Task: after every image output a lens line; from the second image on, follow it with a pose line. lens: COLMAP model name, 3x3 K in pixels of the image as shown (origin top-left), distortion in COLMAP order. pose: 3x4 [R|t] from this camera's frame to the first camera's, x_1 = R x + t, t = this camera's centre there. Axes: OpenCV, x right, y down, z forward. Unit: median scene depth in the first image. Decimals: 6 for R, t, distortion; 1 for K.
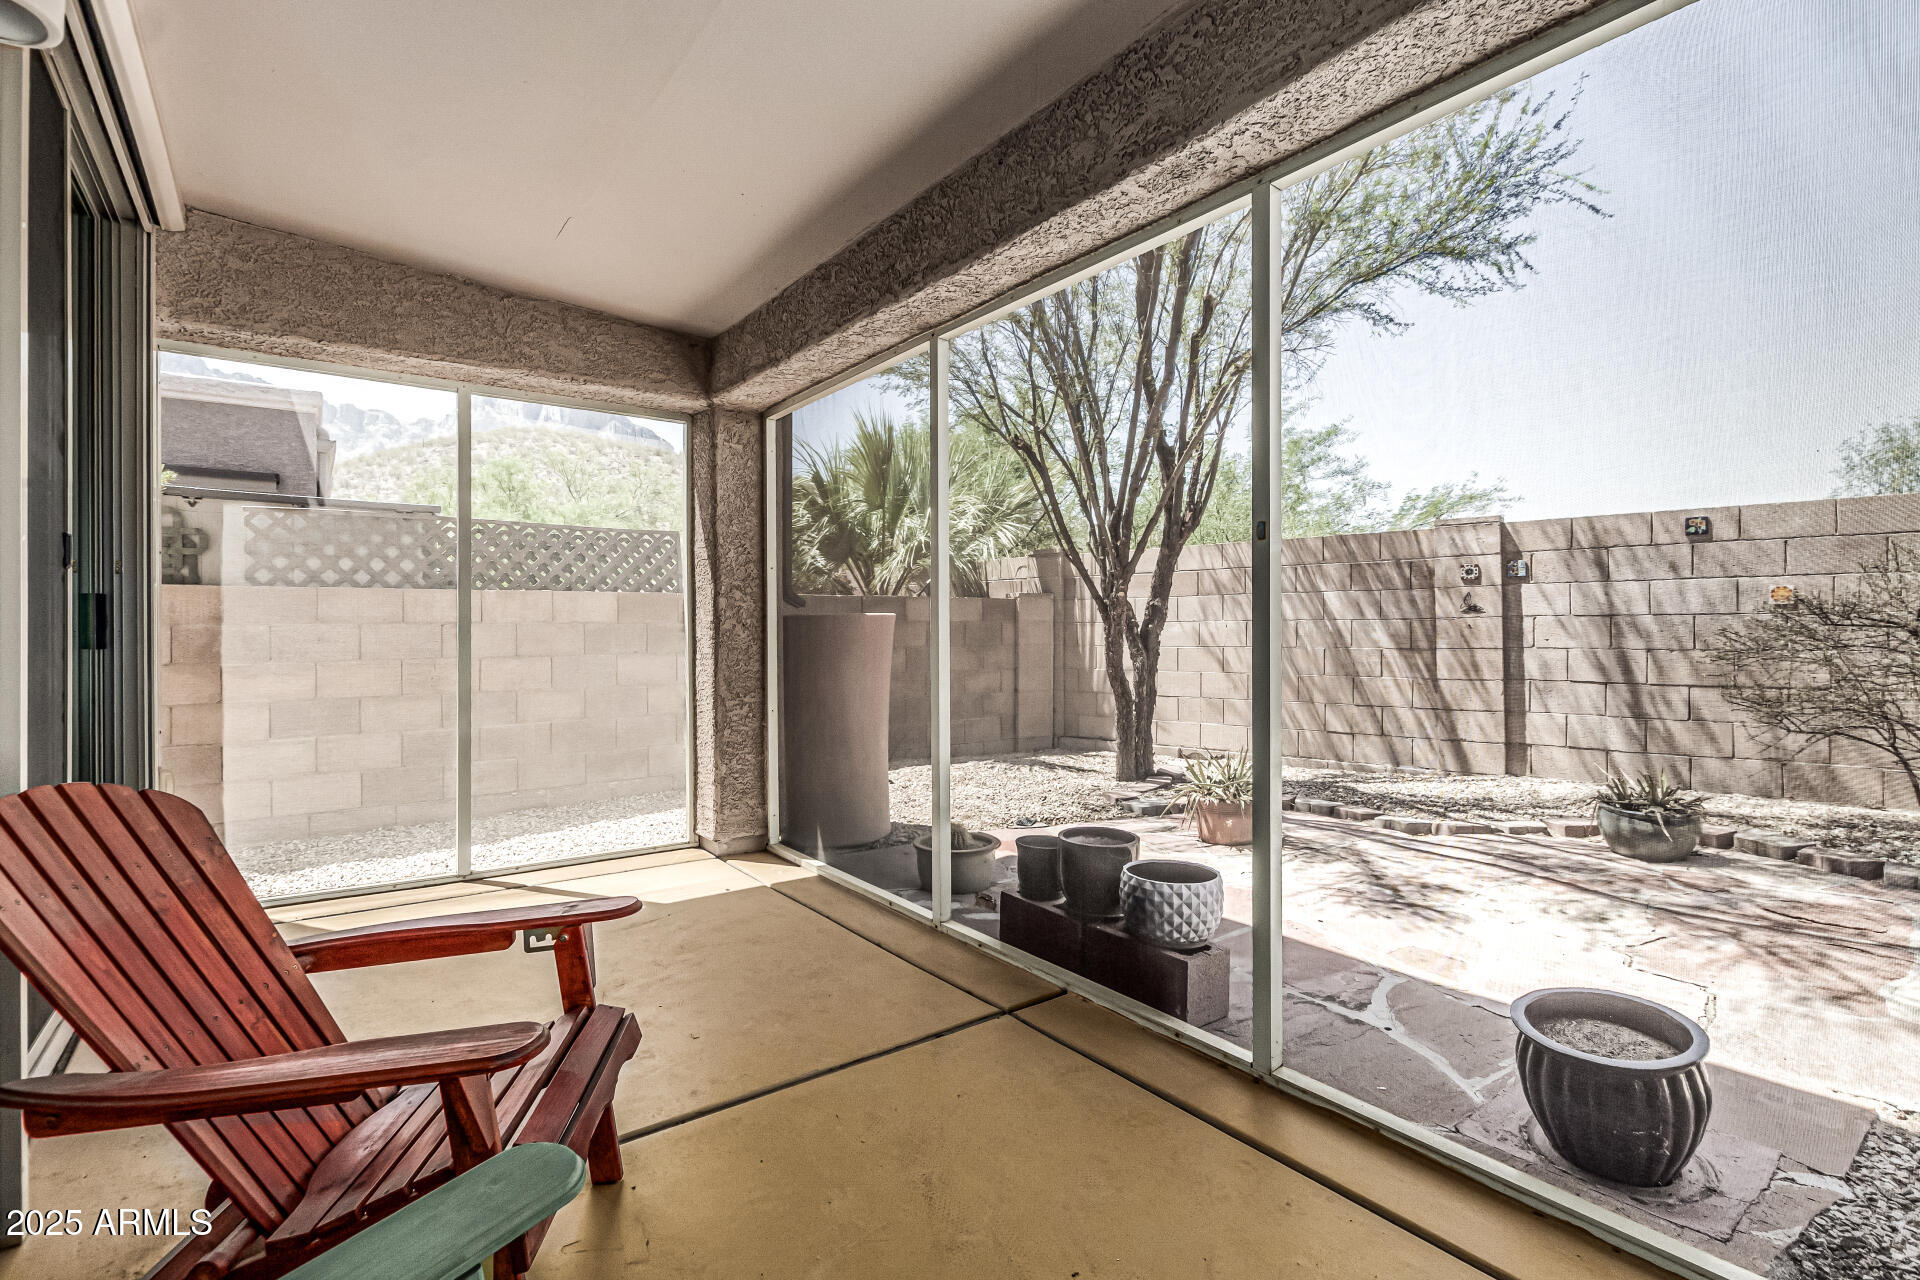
lens RADIAL K [[895.0, 0, 960.0], [0, 895.0, 640.0], [0, 0, 1]] dist [0.000423, -0.000012]
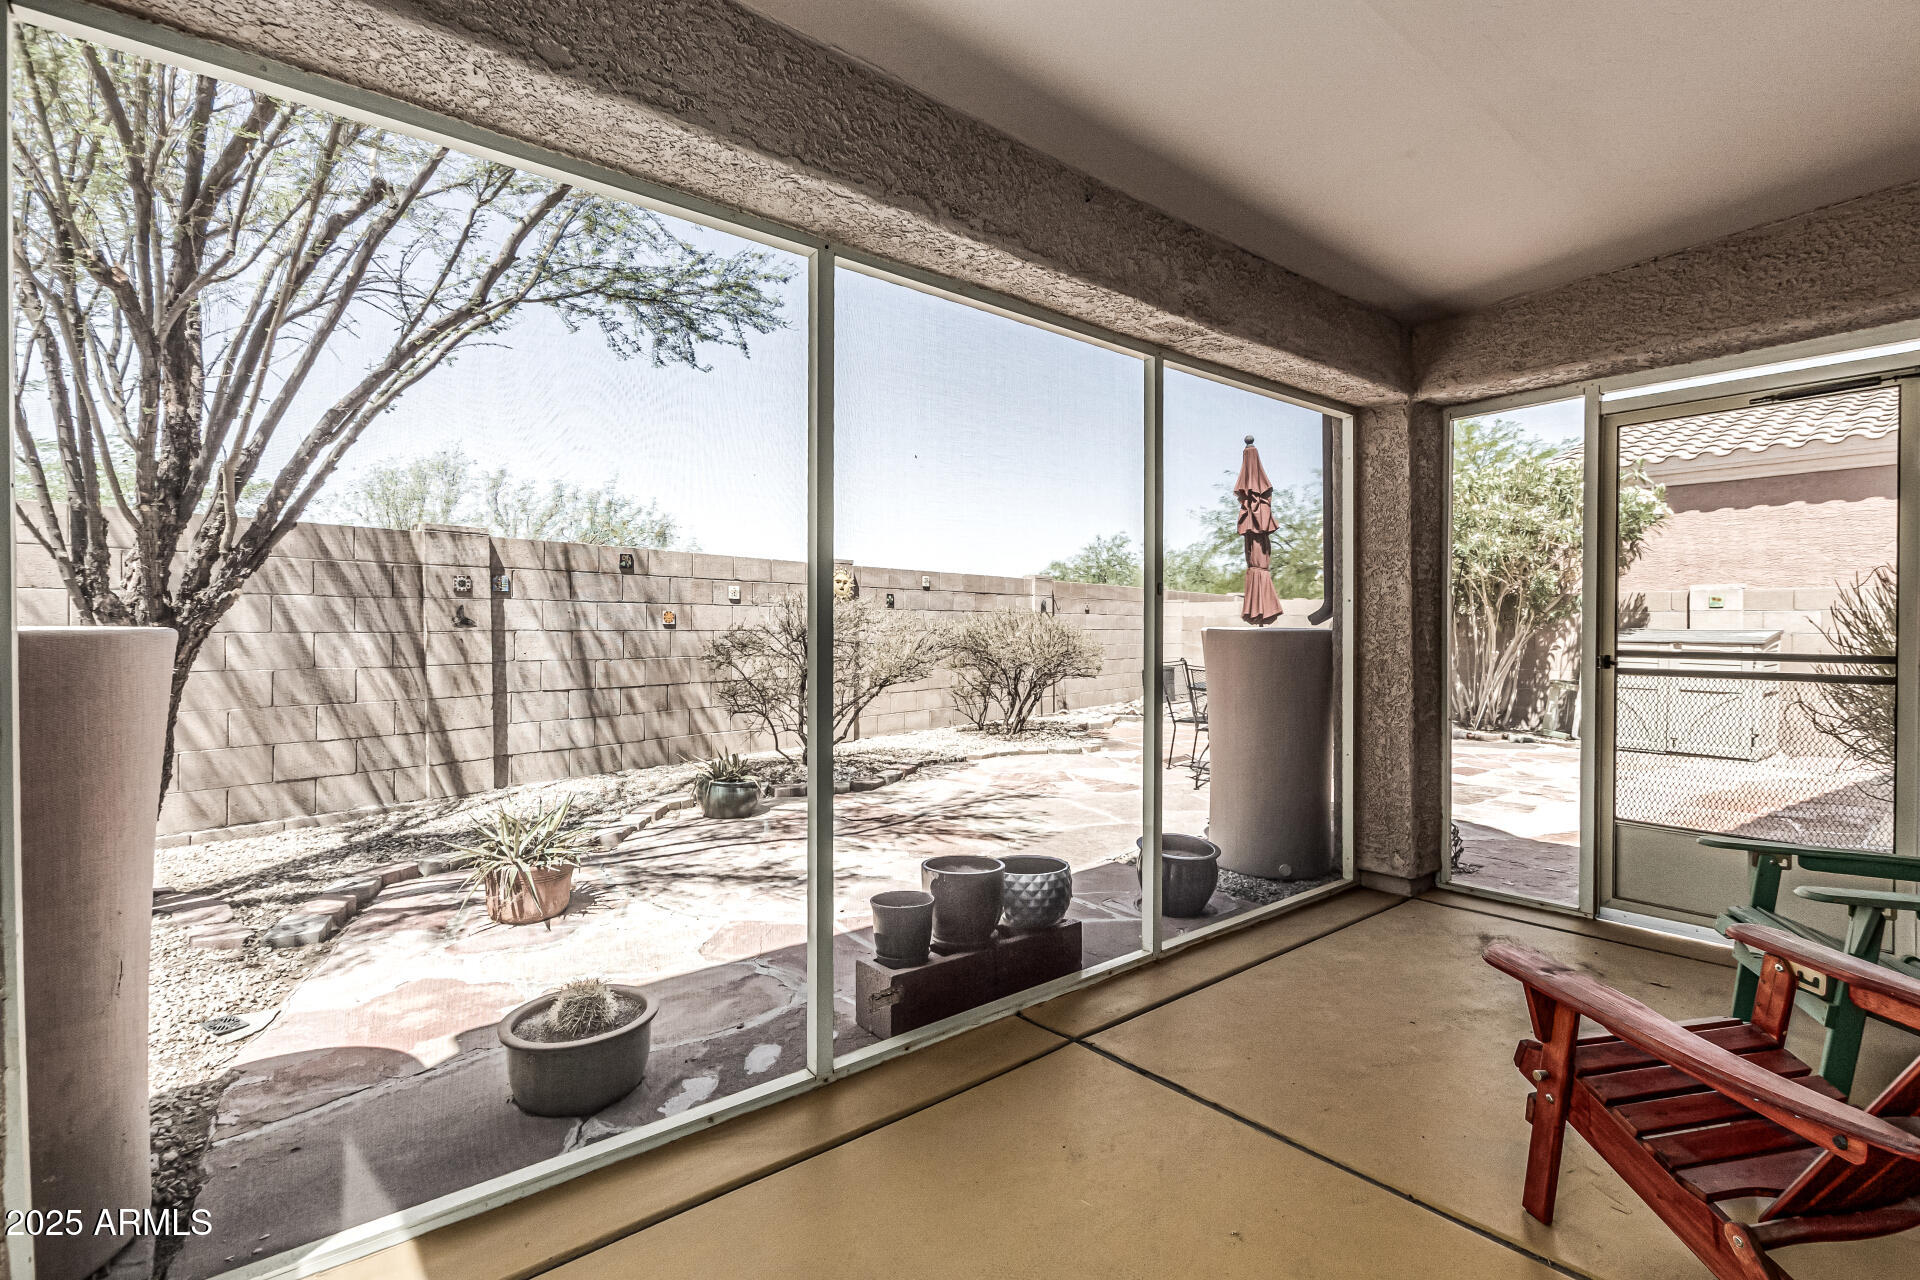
lens RADIAL K [[889.2, 0, 971.1], [0, 889.2, 637.7], [0, 0, 1]] dist [0.012293, 0.000150]
pose [[-0.064890, -0.002789, 0.997889, -0.545176], [0.006844, 0.999971, 0.003240, -0.023435], [-0.997869, 0.007040, -0.064869, 0.685365]]
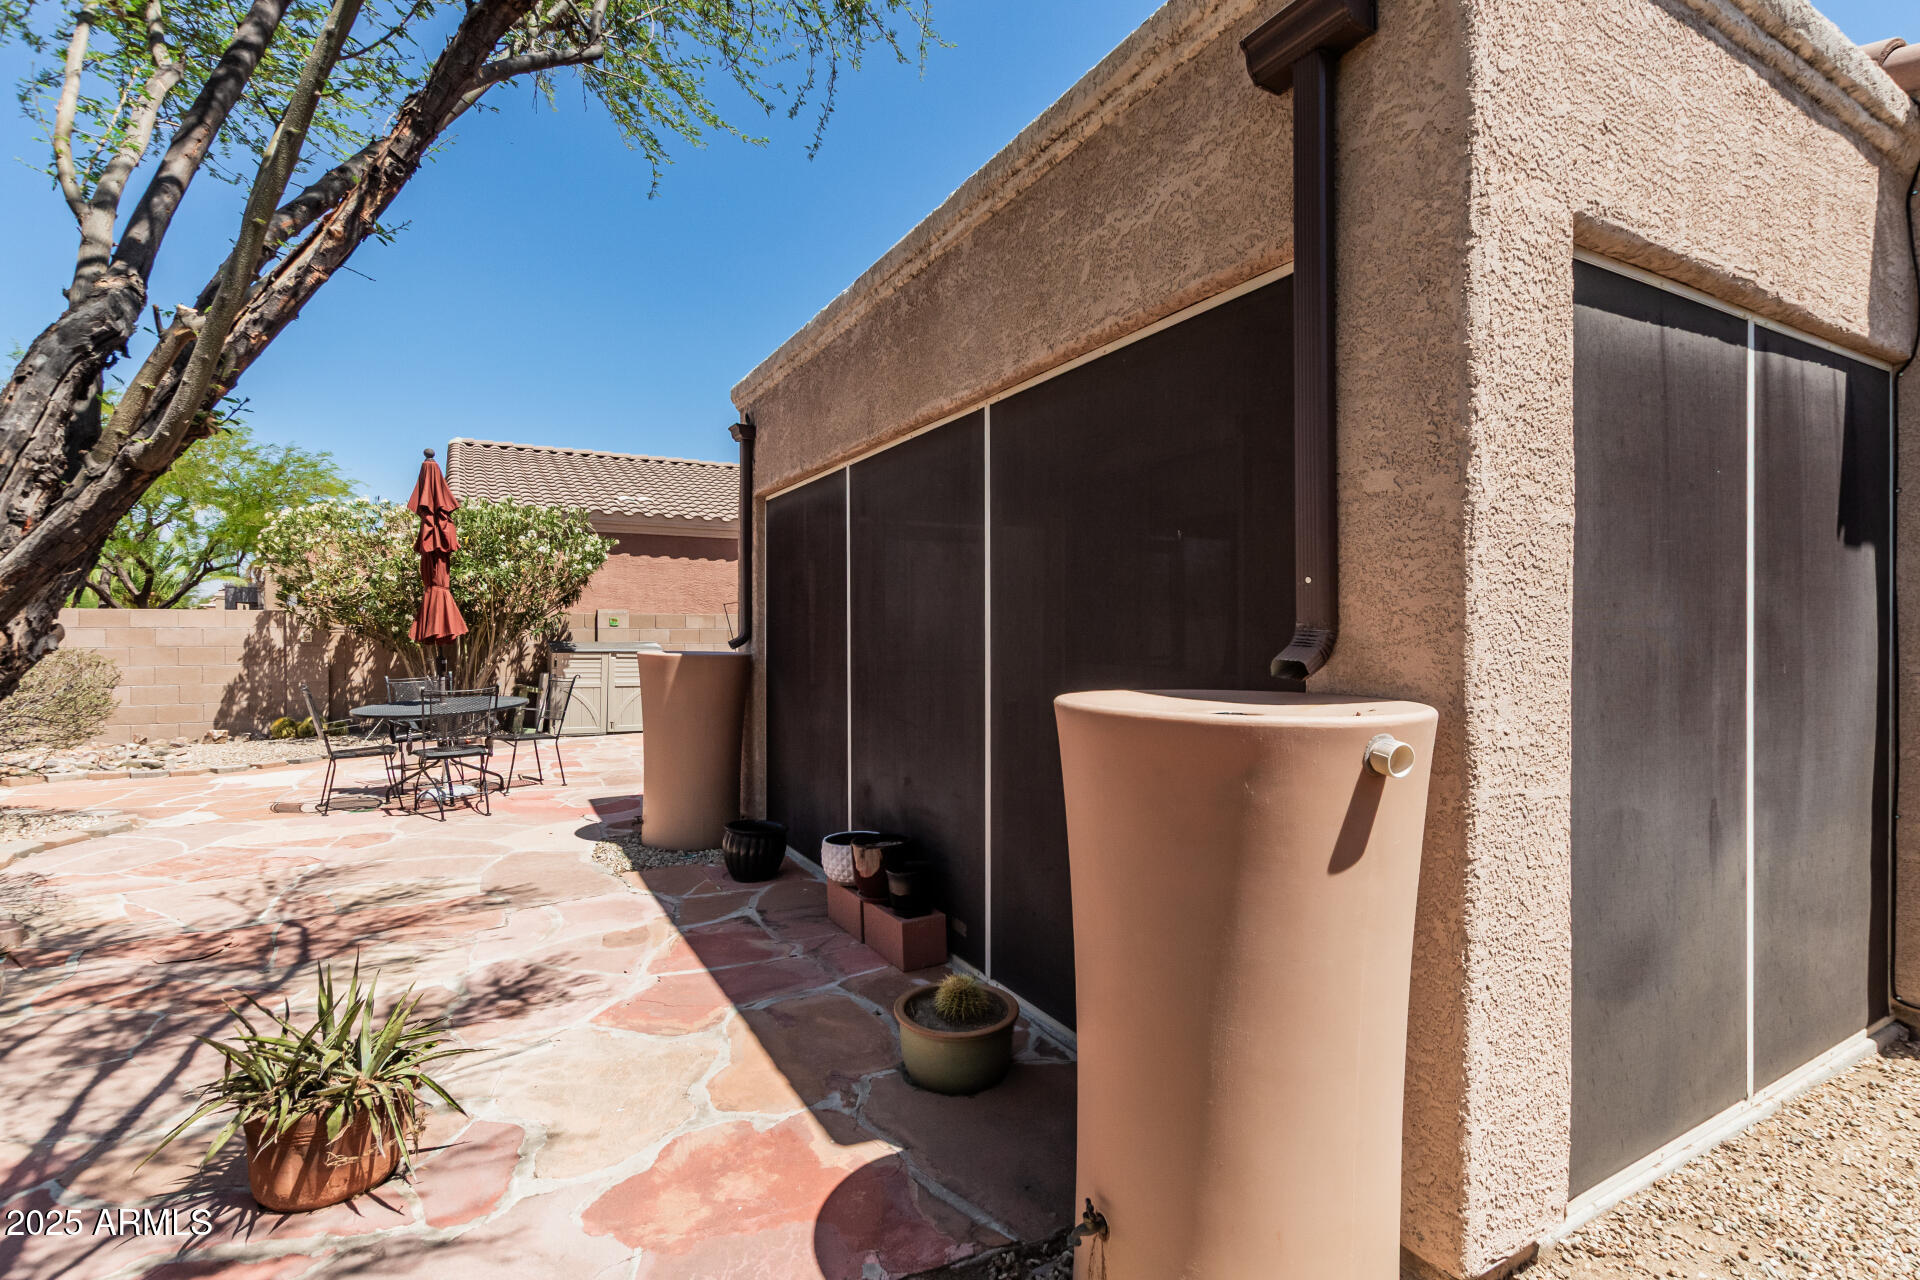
lens RADIAL K [[889.2, 0, 971.1], [0, 889.2, 637.7], [0, 0, 1]] dist [0.012293, 0.000150]
pose [[-0.993021, 0.014762, 0.117009, -0.086665], [0.016715, 0.999737, 0.015728, -0.061392], [-0.116746, 0.017574, -0.993006, 1.472253]]
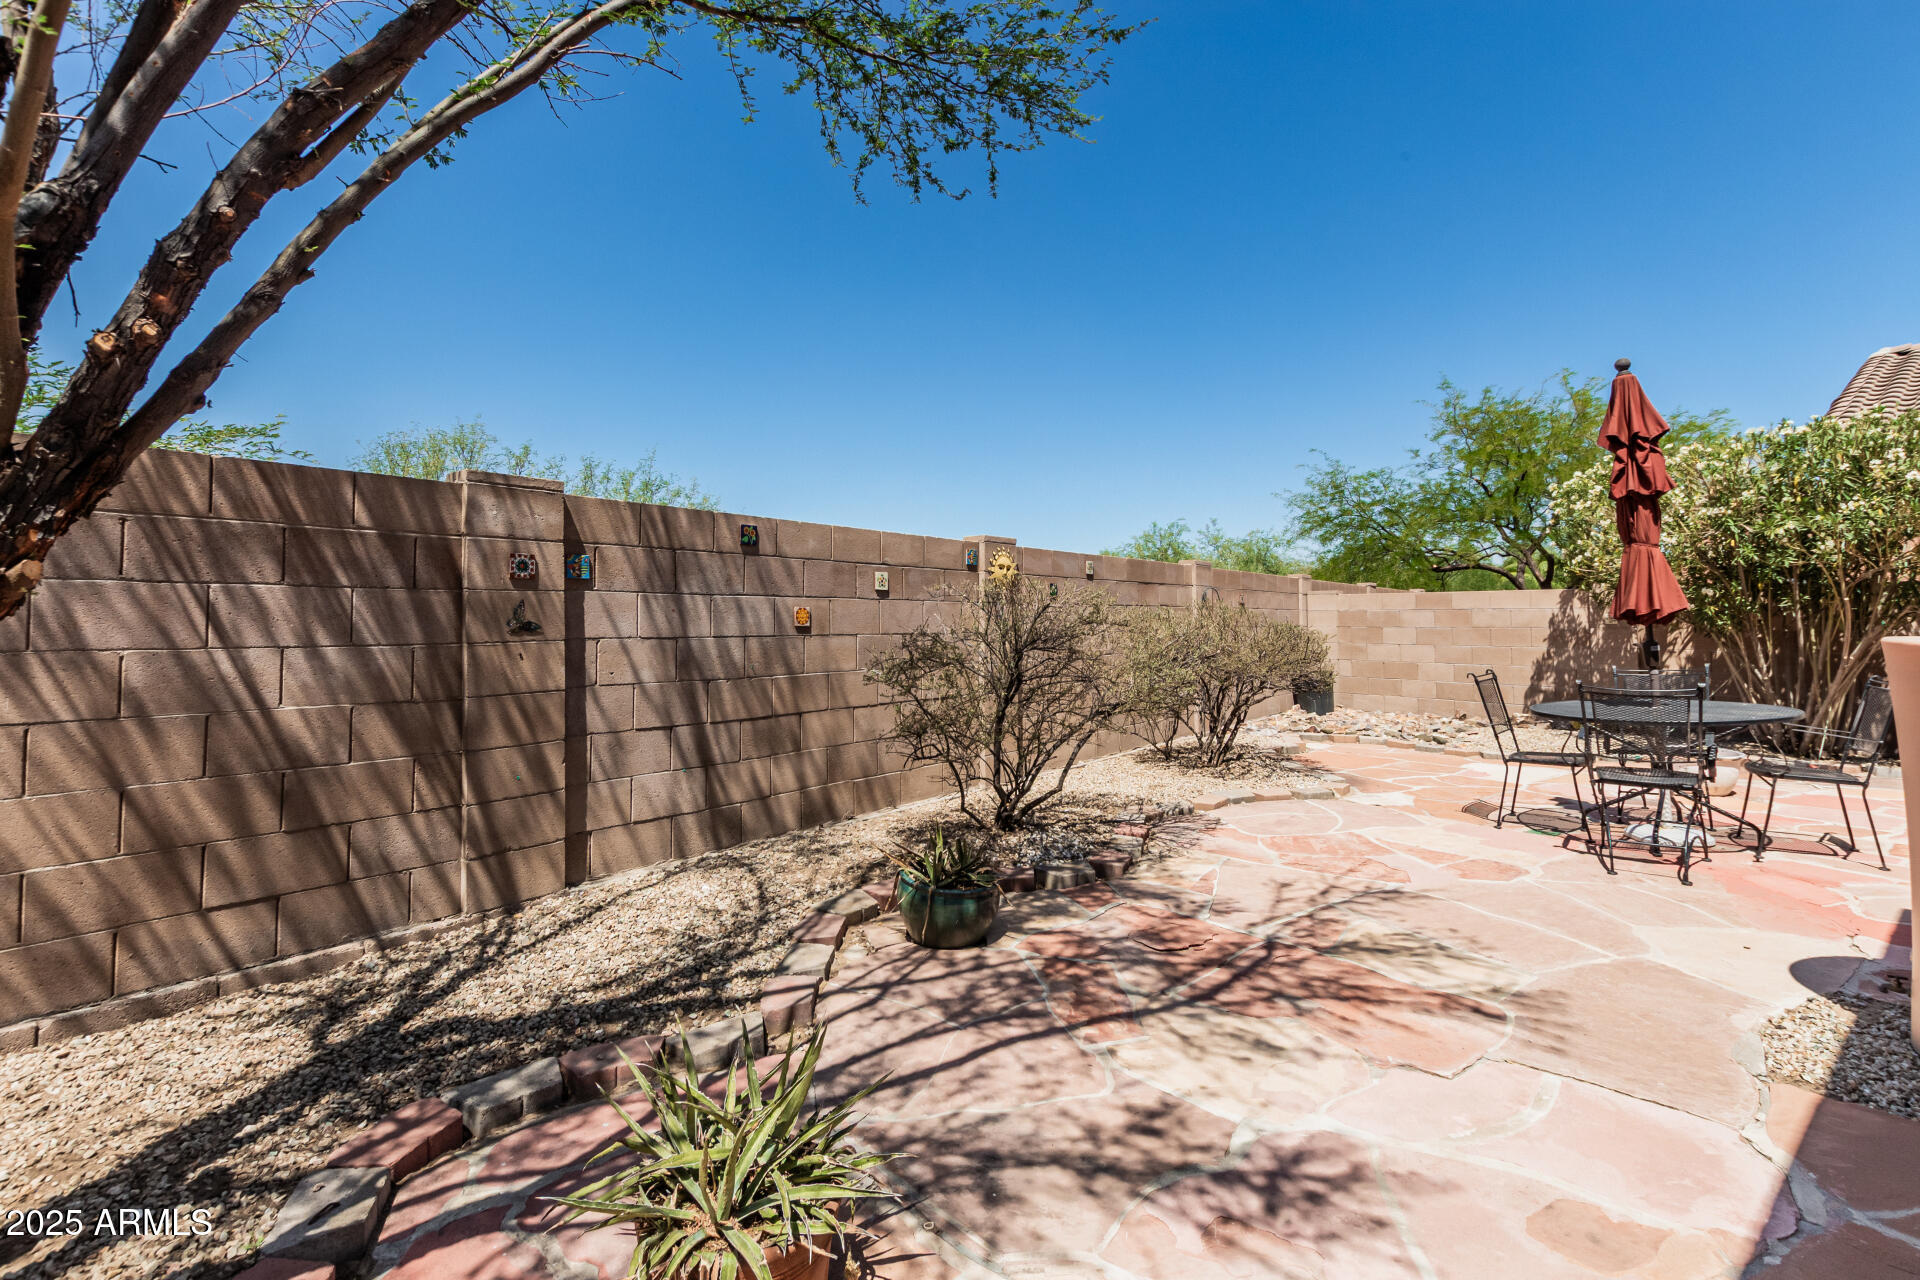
lens RADIAL K [[892.5, 0, 973.7], [0, 892.5, 575.2], [0, 0, 1]] dist [0.009286, -0.000212]
pose [[-0.064843, 0.058520, 0.996178, -0.060229], [0.008583, 0.998275, -0.058084, -0.043072], [-0.997859, 0.004784, -0.065234, 0.971109]]
